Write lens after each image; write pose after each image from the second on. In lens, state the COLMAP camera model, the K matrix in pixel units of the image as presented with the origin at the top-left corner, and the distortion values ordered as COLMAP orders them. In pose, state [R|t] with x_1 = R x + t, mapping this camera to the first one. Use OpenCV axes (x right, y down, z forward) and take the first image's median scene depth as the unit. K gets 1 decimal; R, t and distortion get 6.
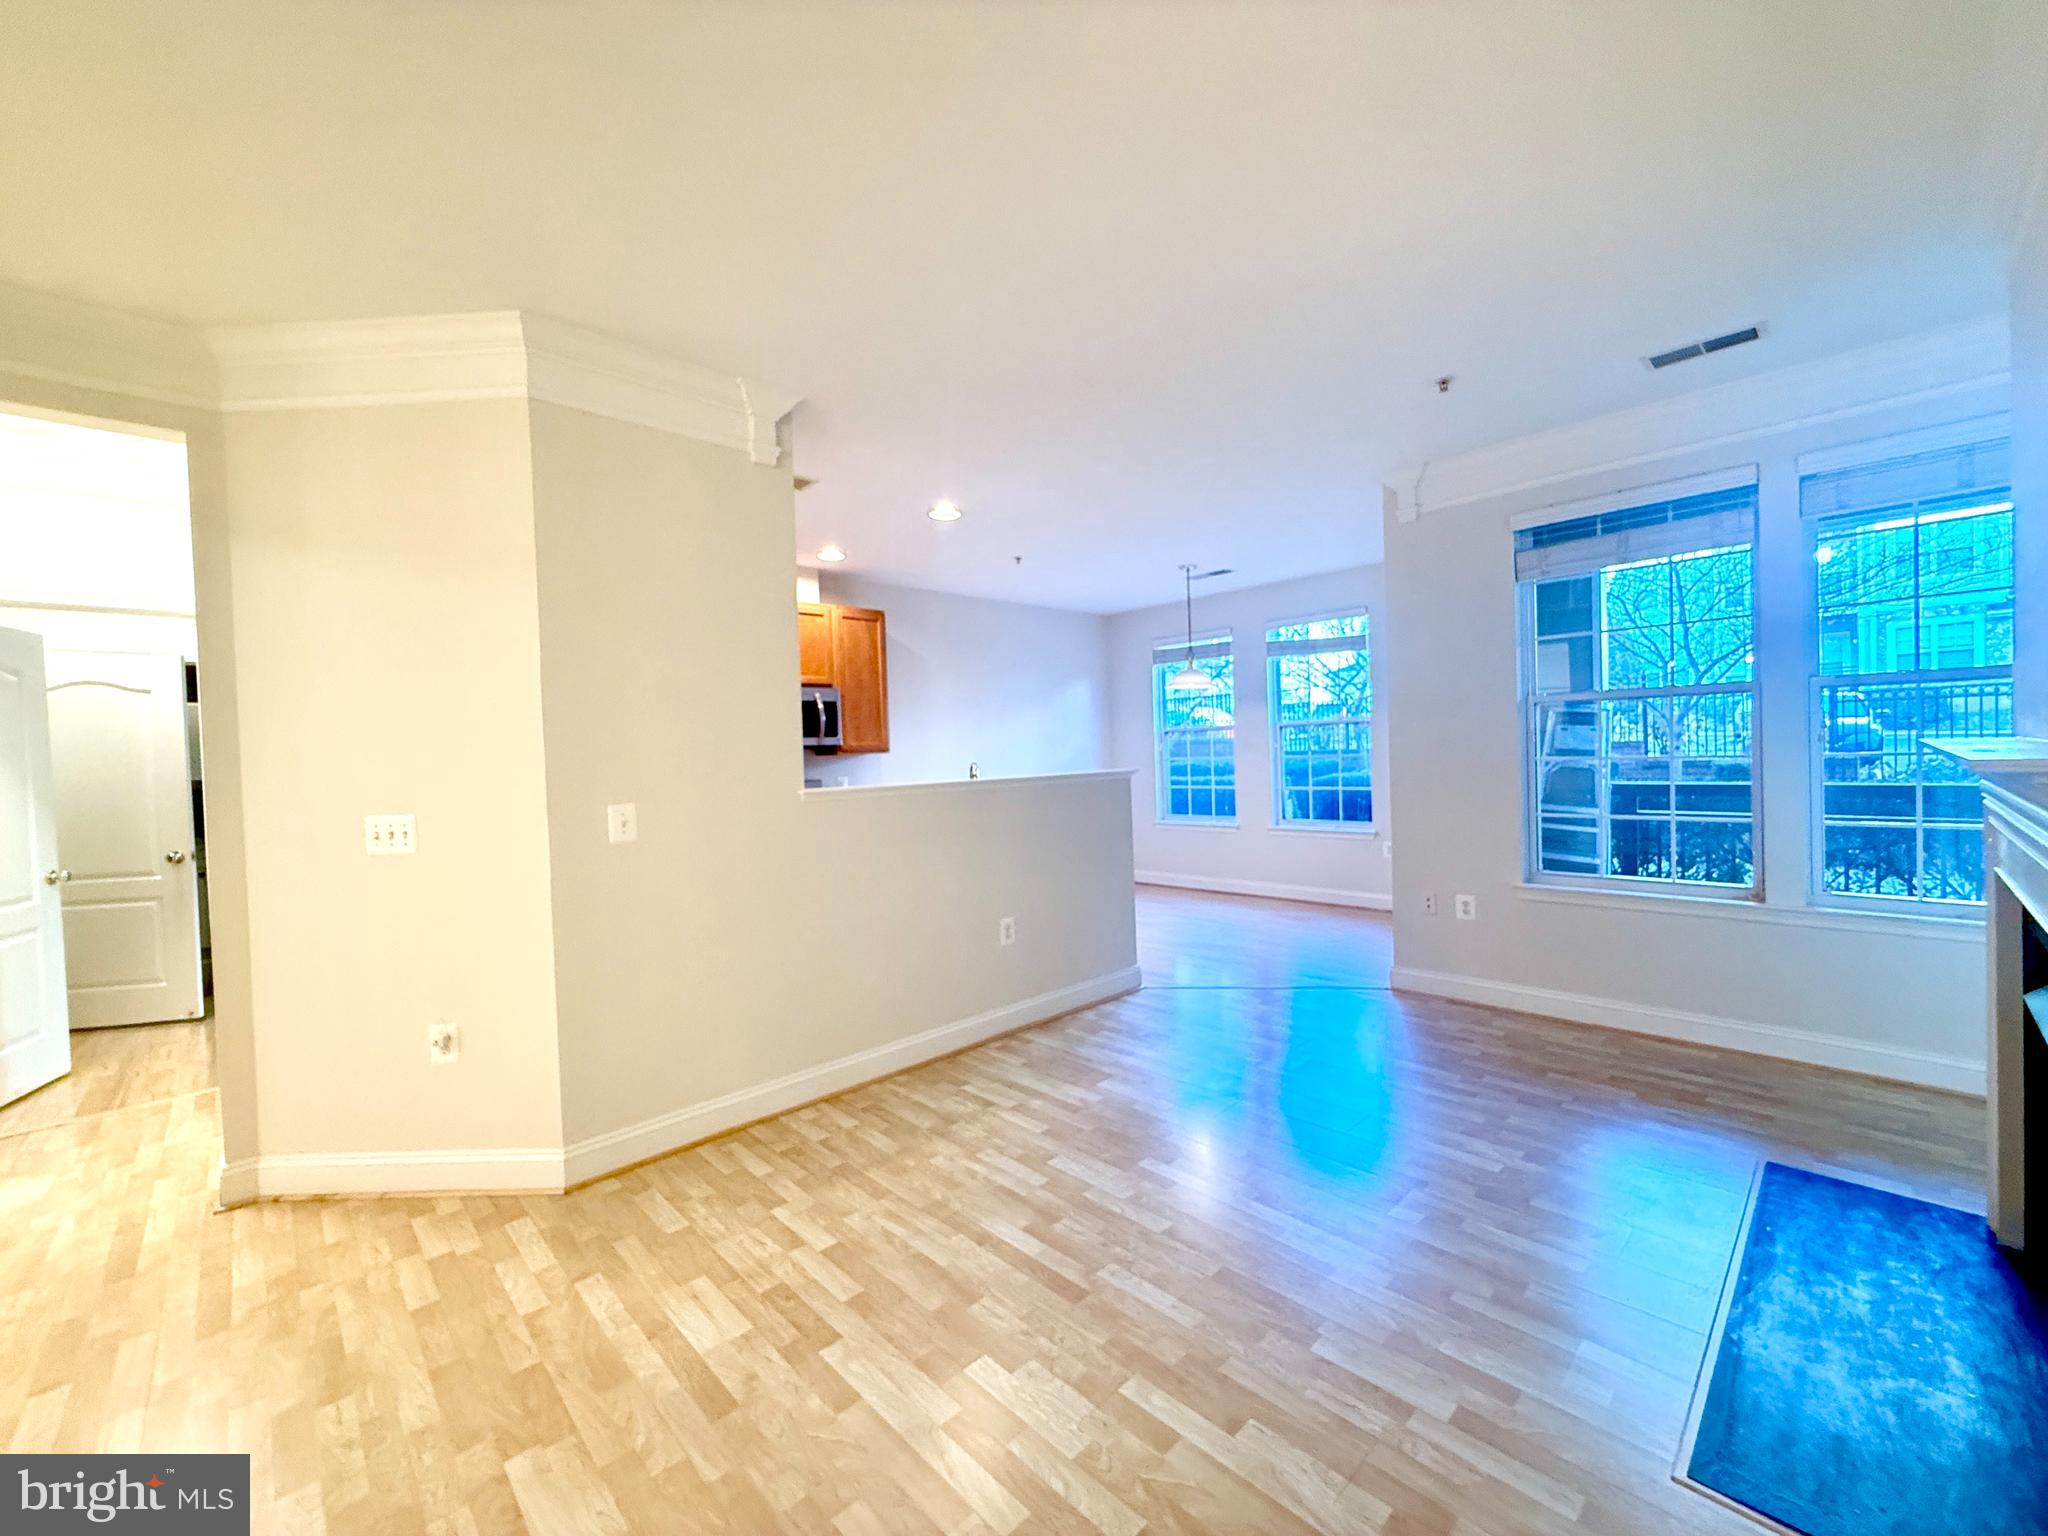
lens RADIAL K [[815.4, 0, 1015.9], [0, 815.4, 772.6], [0, 0, 1]] dist [0.000546, -0.000439]
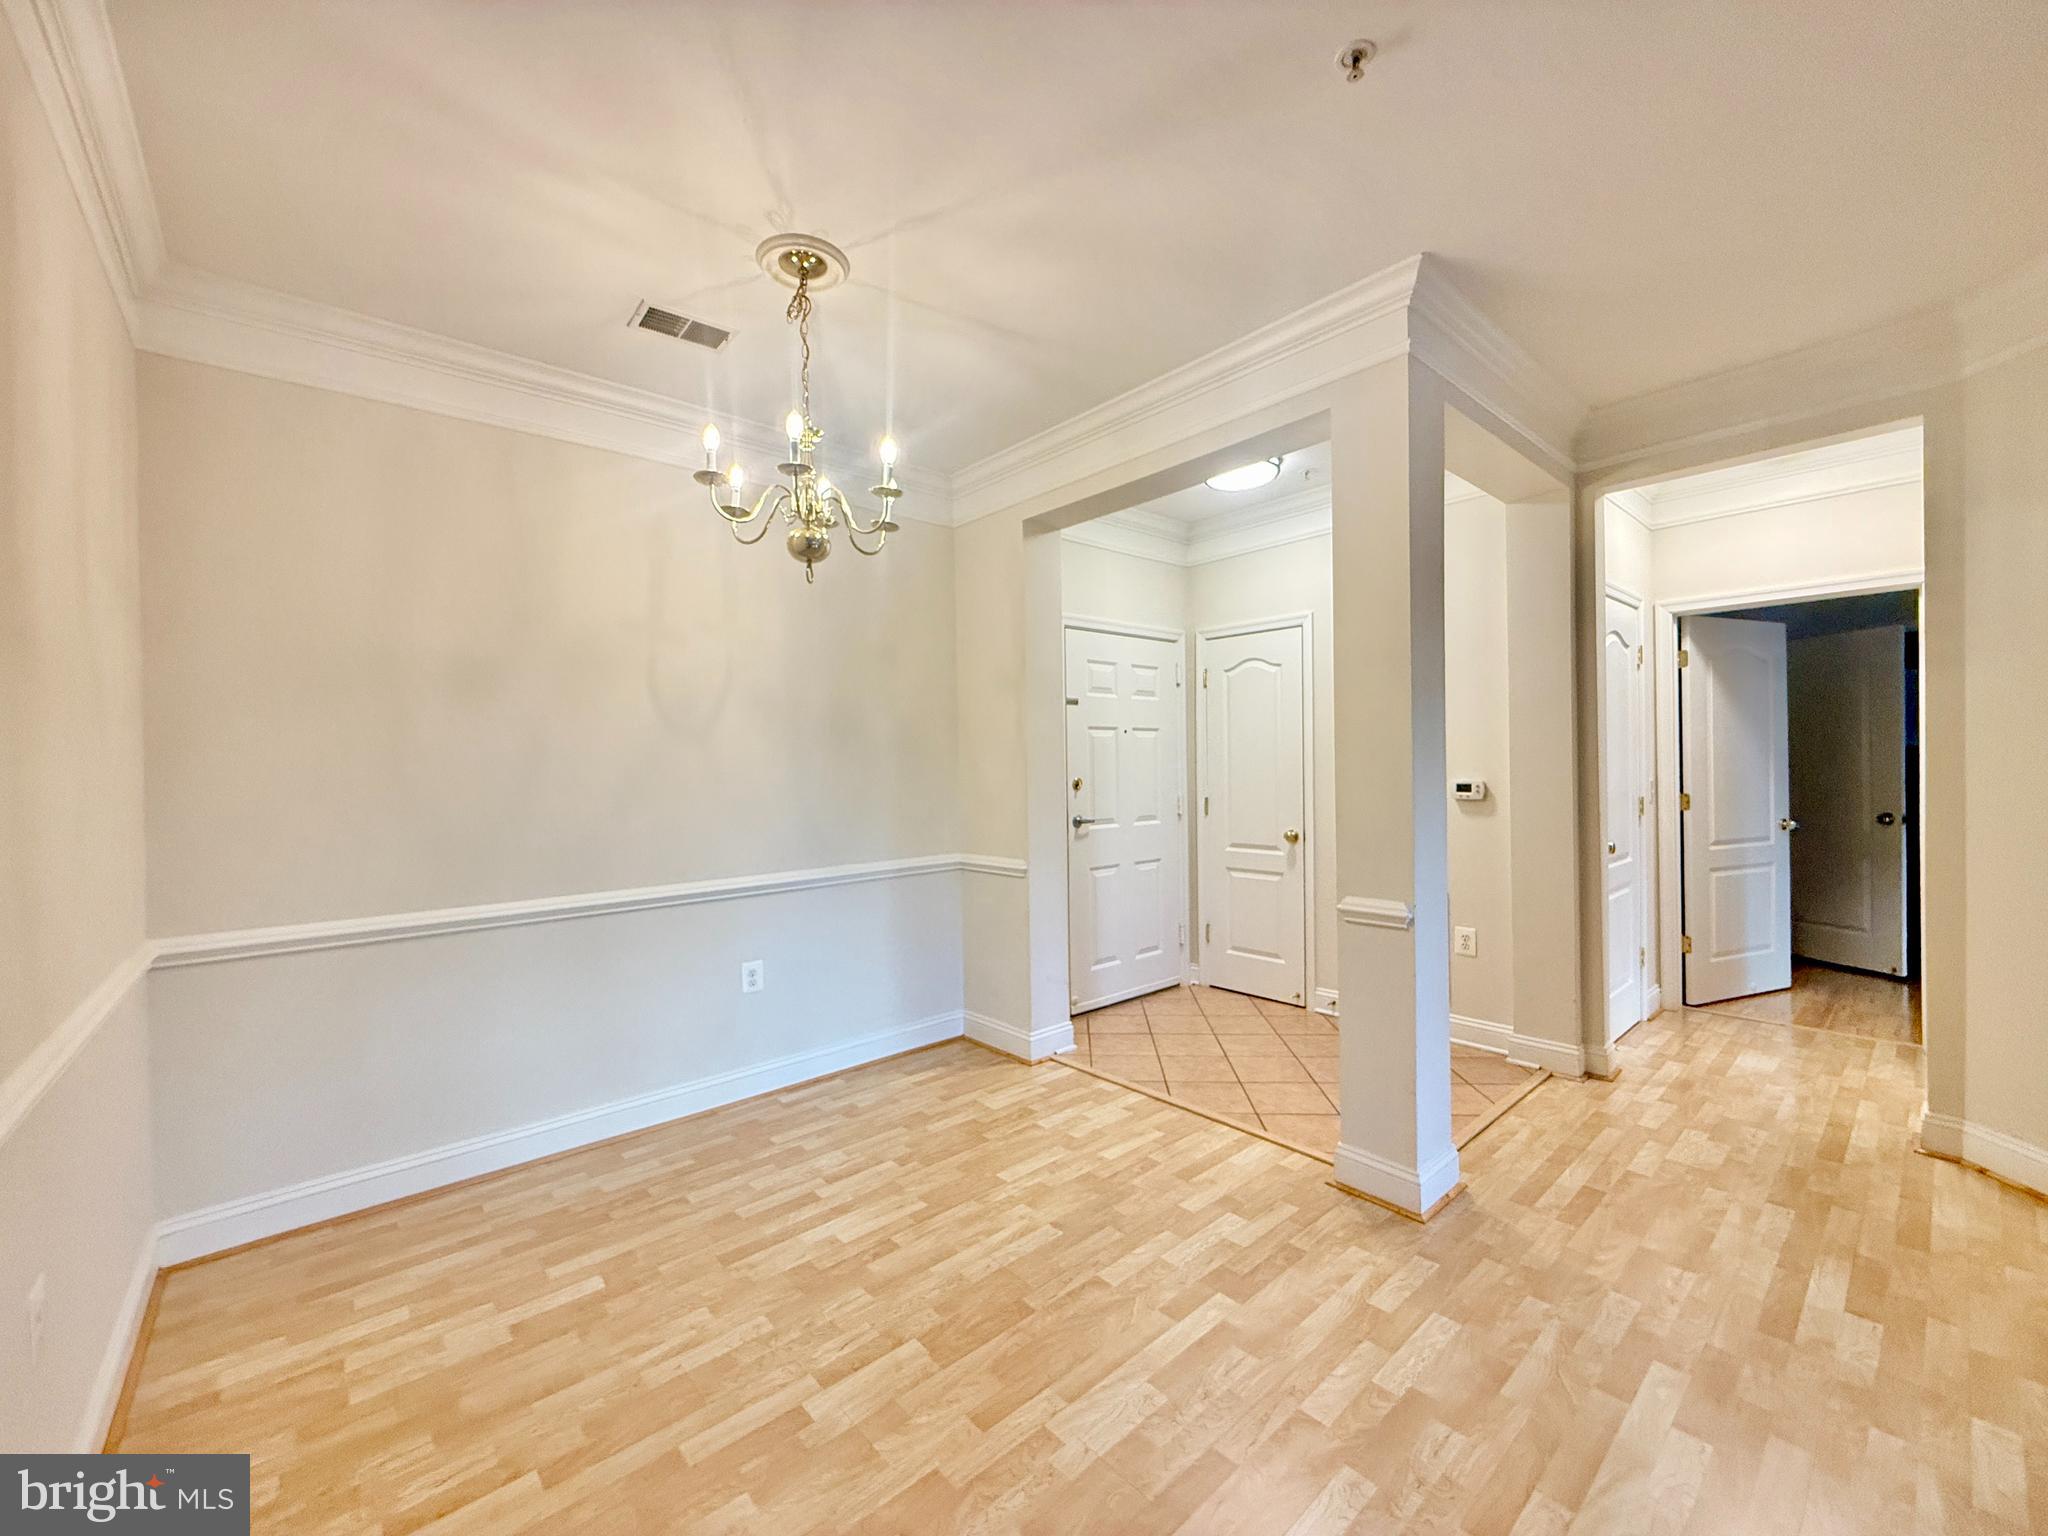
lens RADIAL K [[815.4, 0, 1017.6], [0, 815.4, 769.7], [0, 0, 1]] dist [0.000546, -0.000439]
pose [[-0.043372, 0.040718, -0.998229, 0.096494], [-0.003718, 0.999156, 0.040917, 0.003661], [0.999052, 0.005486, -0.043184, -0.111975]]
